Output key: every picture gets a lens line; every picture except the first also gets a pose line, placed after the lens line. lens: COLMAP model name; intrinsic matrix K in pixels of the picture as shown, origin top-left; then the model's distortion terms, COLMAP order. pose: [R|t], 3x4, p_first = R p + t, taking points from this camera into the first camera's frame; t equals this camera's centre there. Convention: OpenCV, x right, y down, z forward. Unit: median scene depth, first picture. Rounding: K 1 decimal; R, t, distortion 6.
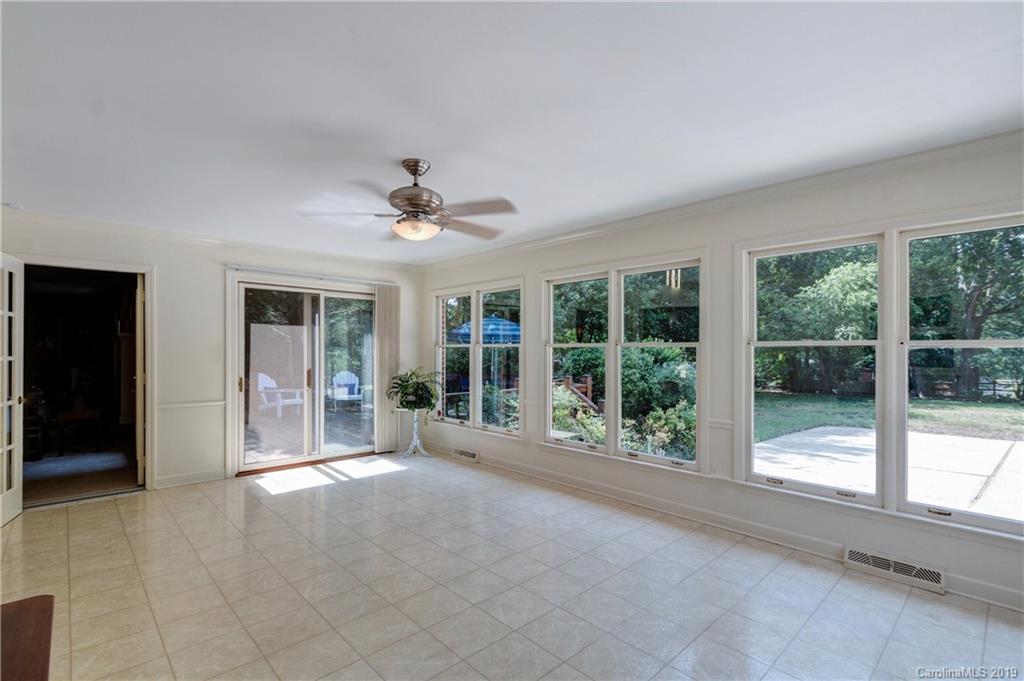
lens RADIAL K [[492.4, 0, 512.2], [0, 492.4, 345.8], [0, 0, 1]] dist [-0.003779, 0.001072]
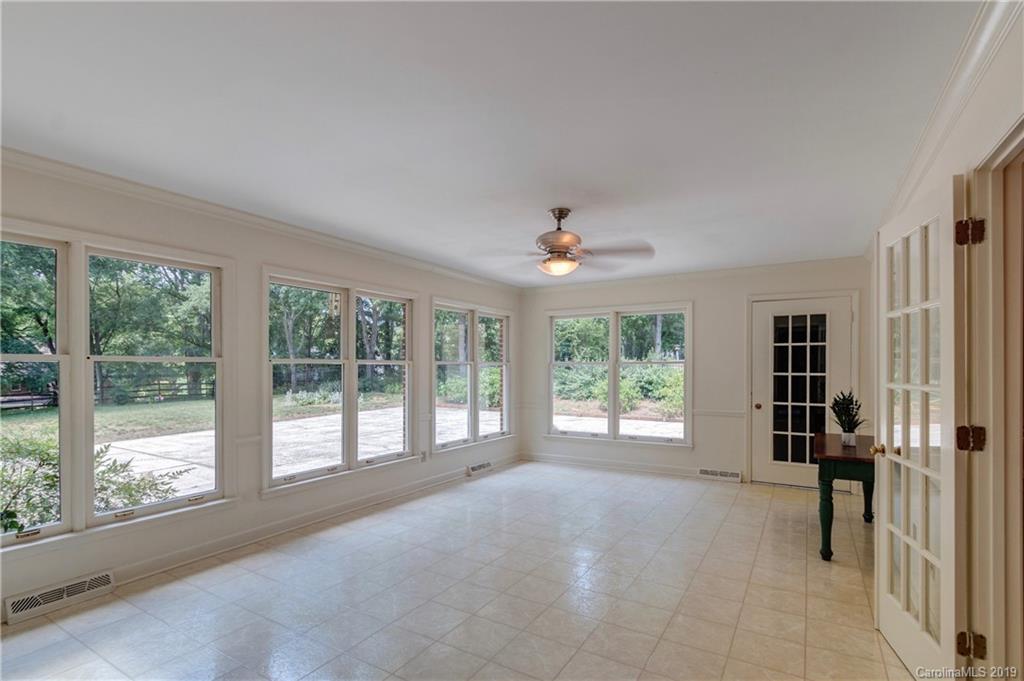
lens RADIAL K [[492.4, 0, 516.3], [0, 492.4, 365.1], [0, 0, 1]] dist [-0.003779, 0.001072]
pose [[-0.277318, -0.001139, 0.960777, -0.701490], [-0.005521, 0.999985, -0.000408, 0.003771], [-0.960762, -0.005417, -0.277320, 0.770749]]
